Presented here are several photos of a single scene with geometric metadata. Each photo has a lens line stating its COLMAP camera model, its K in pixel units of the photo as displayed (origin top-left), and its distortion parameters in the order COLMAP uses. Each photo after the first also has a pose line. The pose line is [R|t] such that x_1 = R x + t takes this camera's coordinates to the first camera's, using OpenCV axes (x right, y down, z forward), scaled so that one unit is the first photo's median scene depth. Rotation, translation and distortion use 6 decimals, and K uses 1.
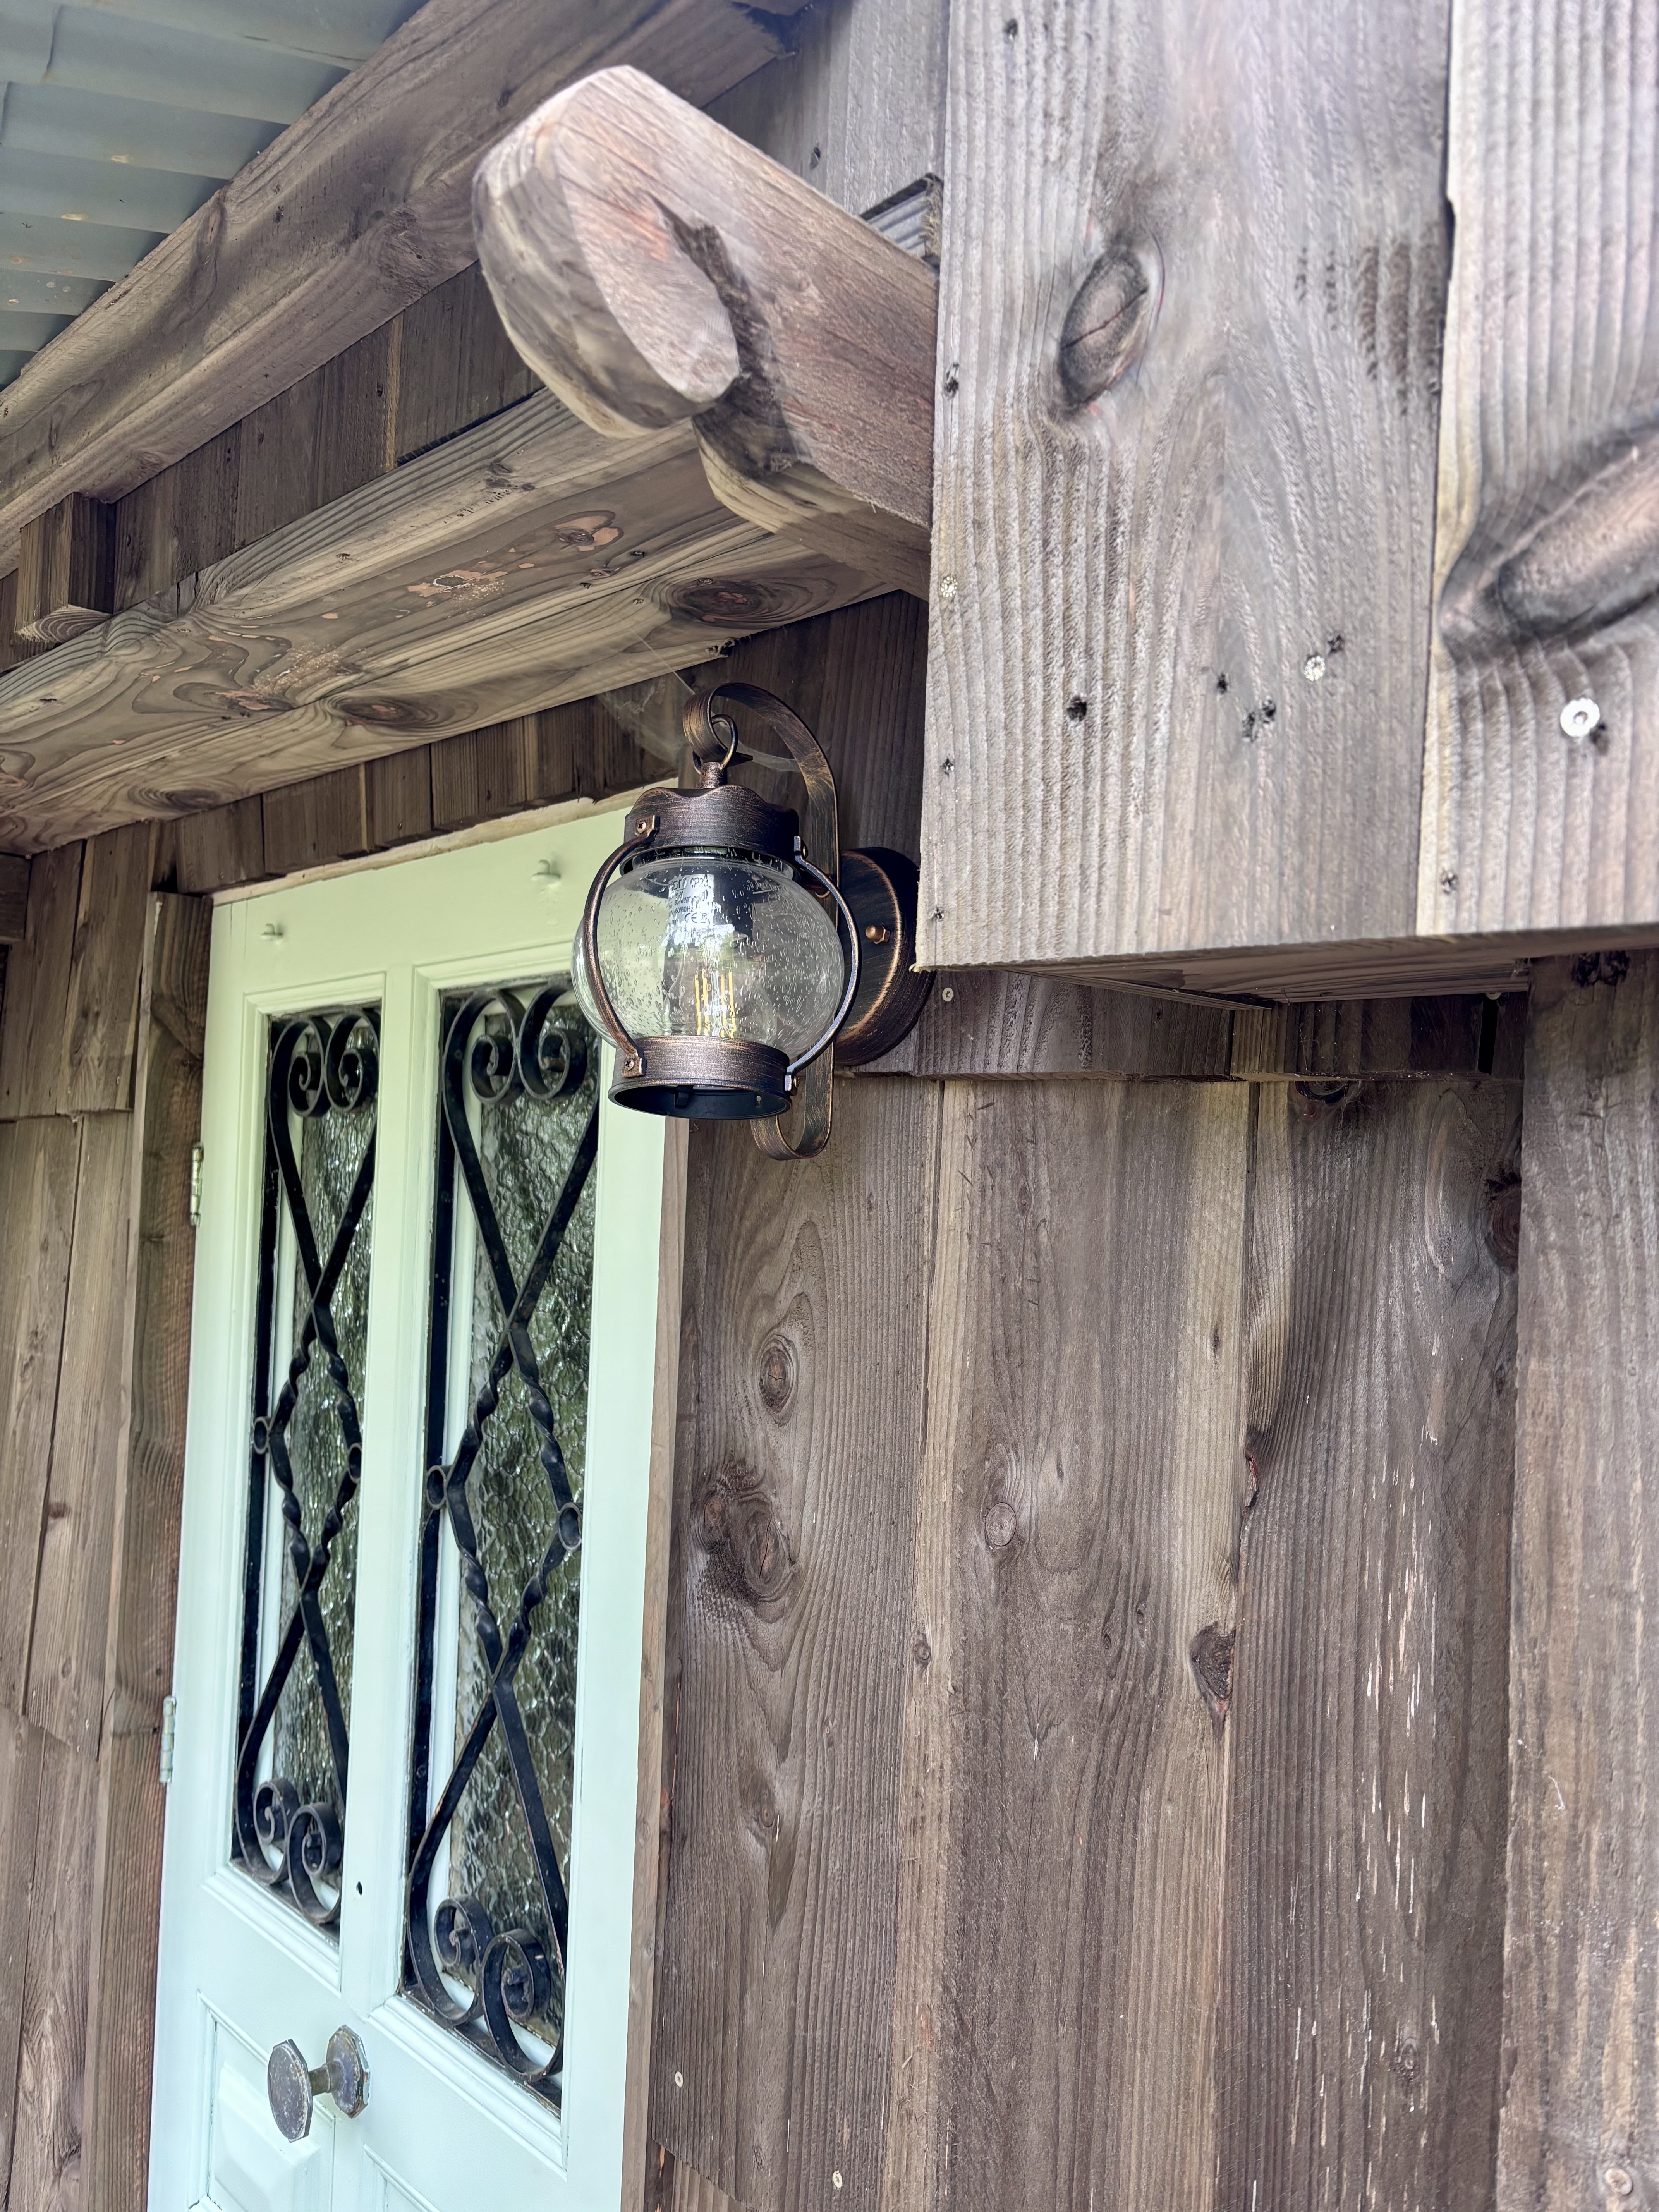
lens RADIAL K [[1643.0, 0, 833.9], [0, 1643.0, 1111.1], [0, 0, 1]] dist [0.034289, -0.054985]
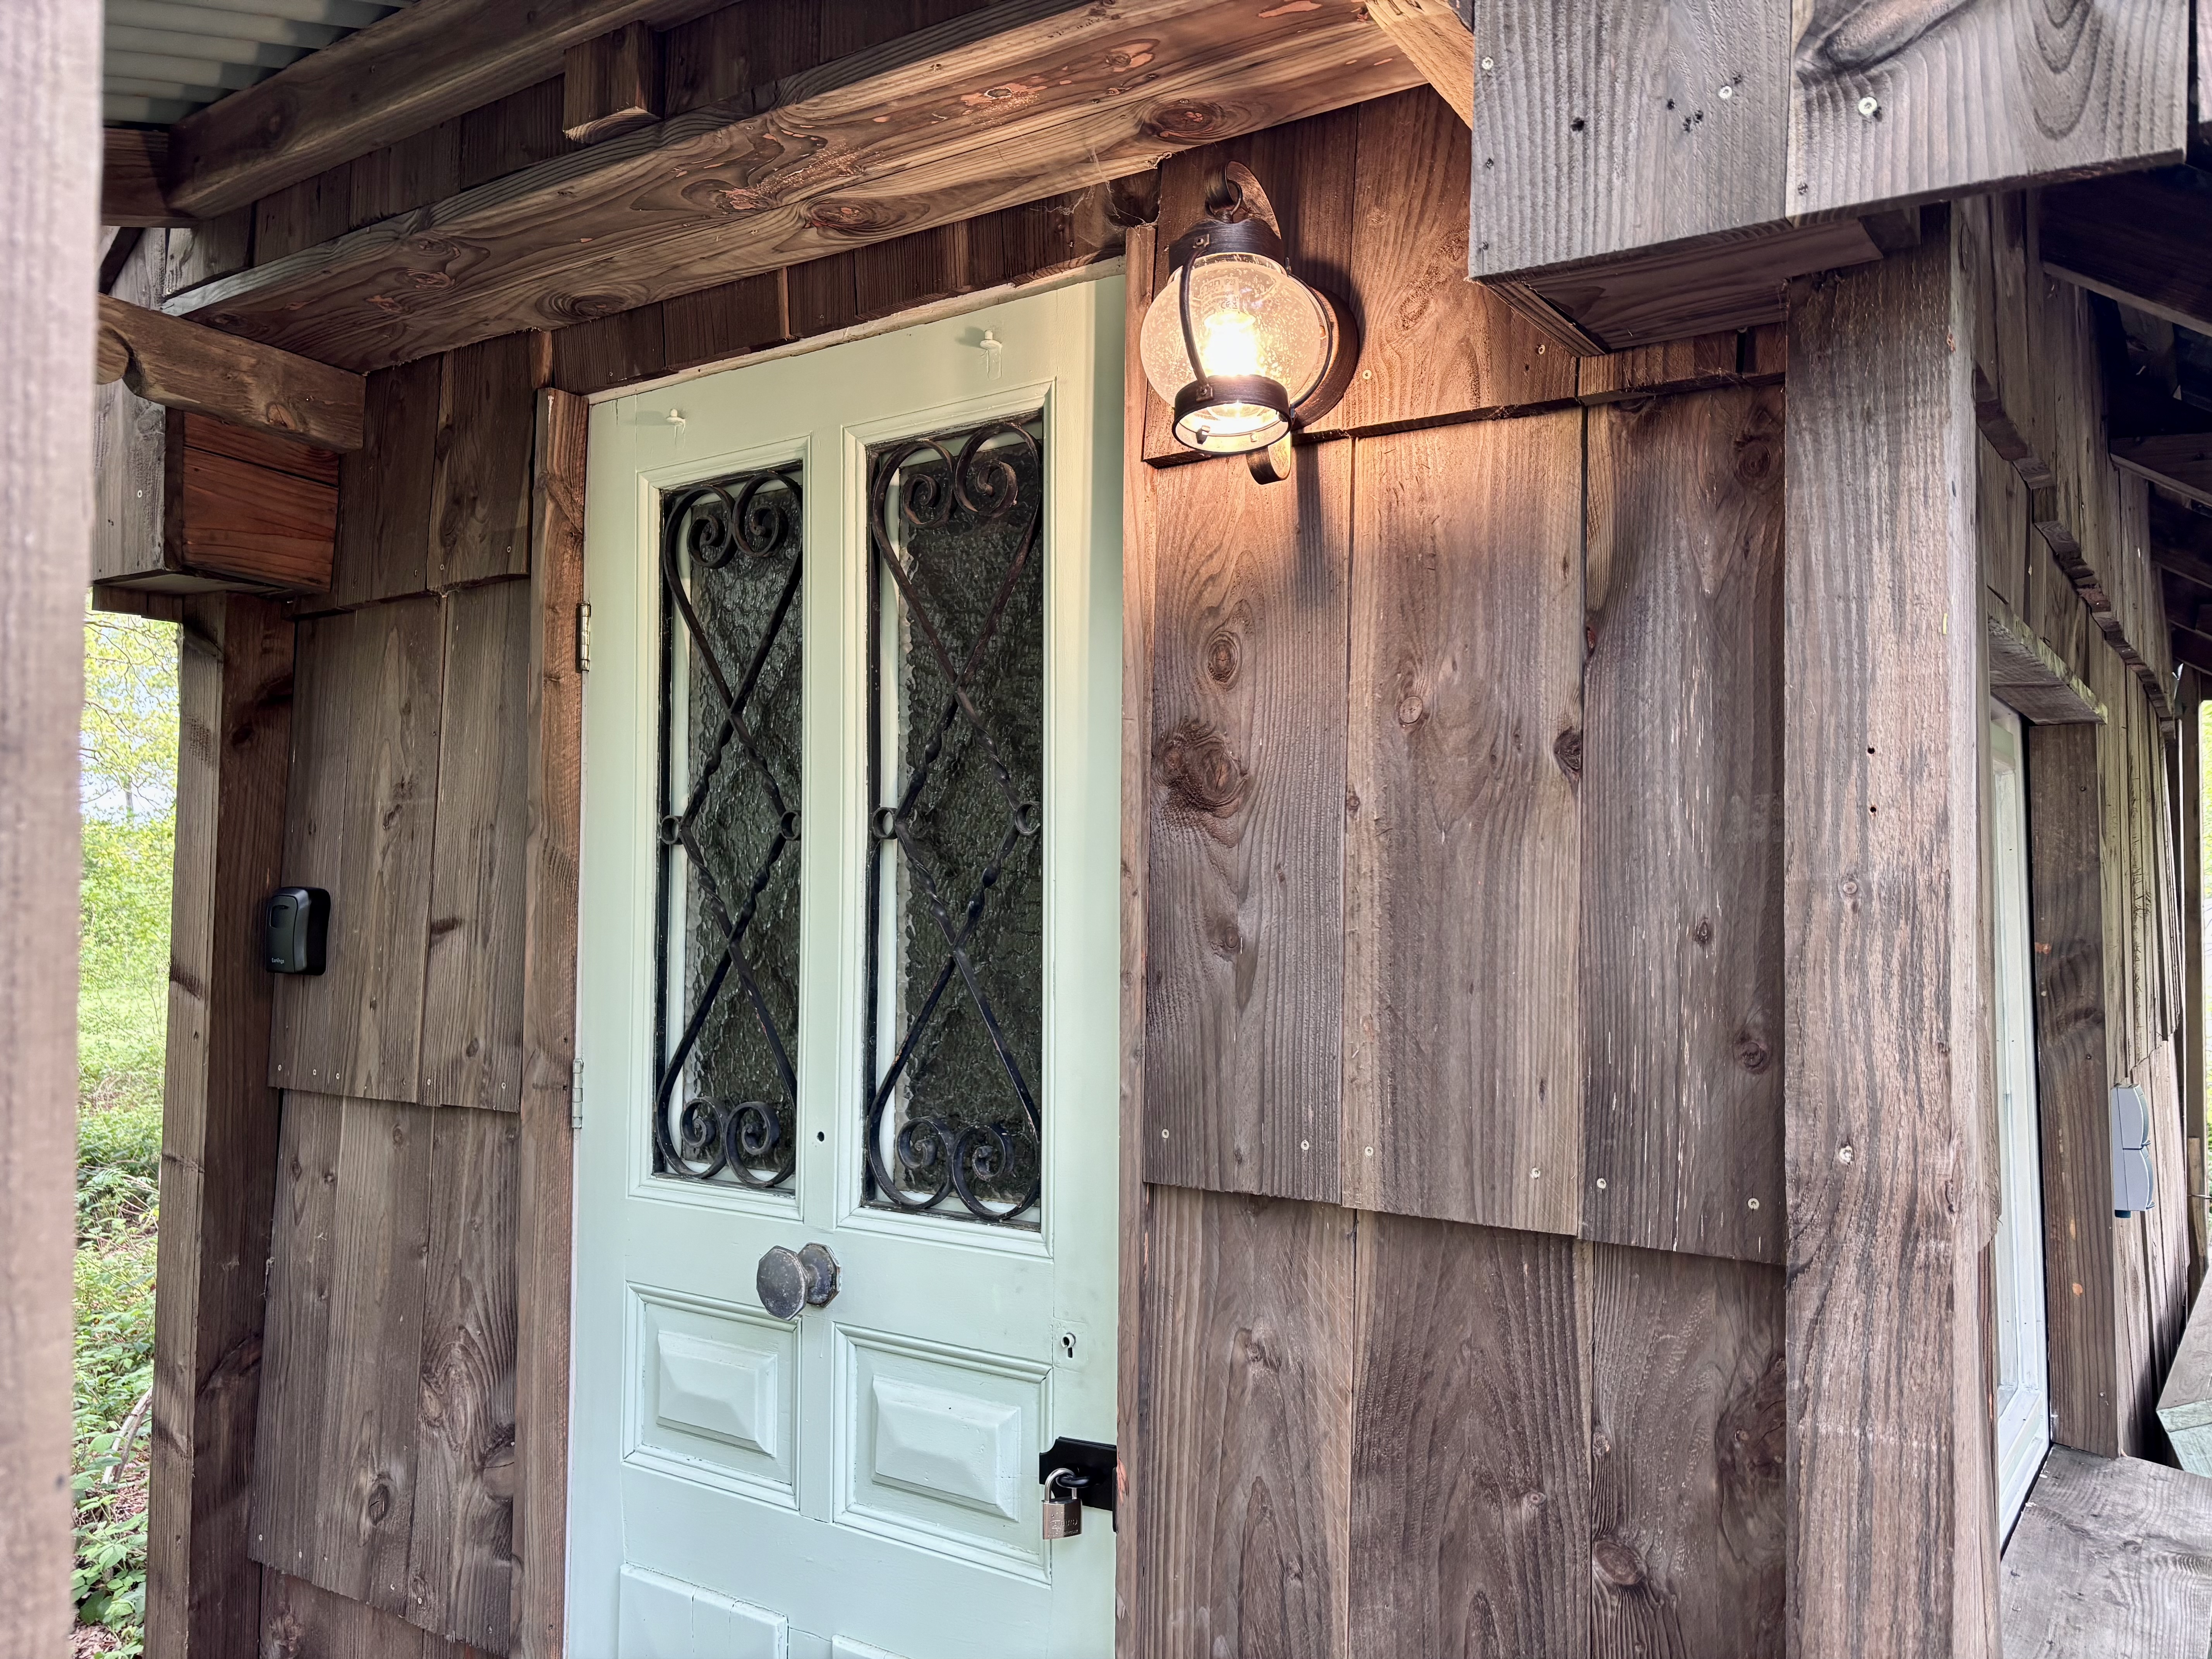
lens RADIAL K [[1639.6, 0, 1100.6], [0, 1639.6, 823.9], [0, 0, 1]] dist [0.054279, -0.045853]
pose [[0.982170, -0.012714, 0.187564, -0.708903], [0.010926, 0.999885, 0.010563, 0.495733], [-0.187677, -0.008326, 0.982196, -0.710187]]
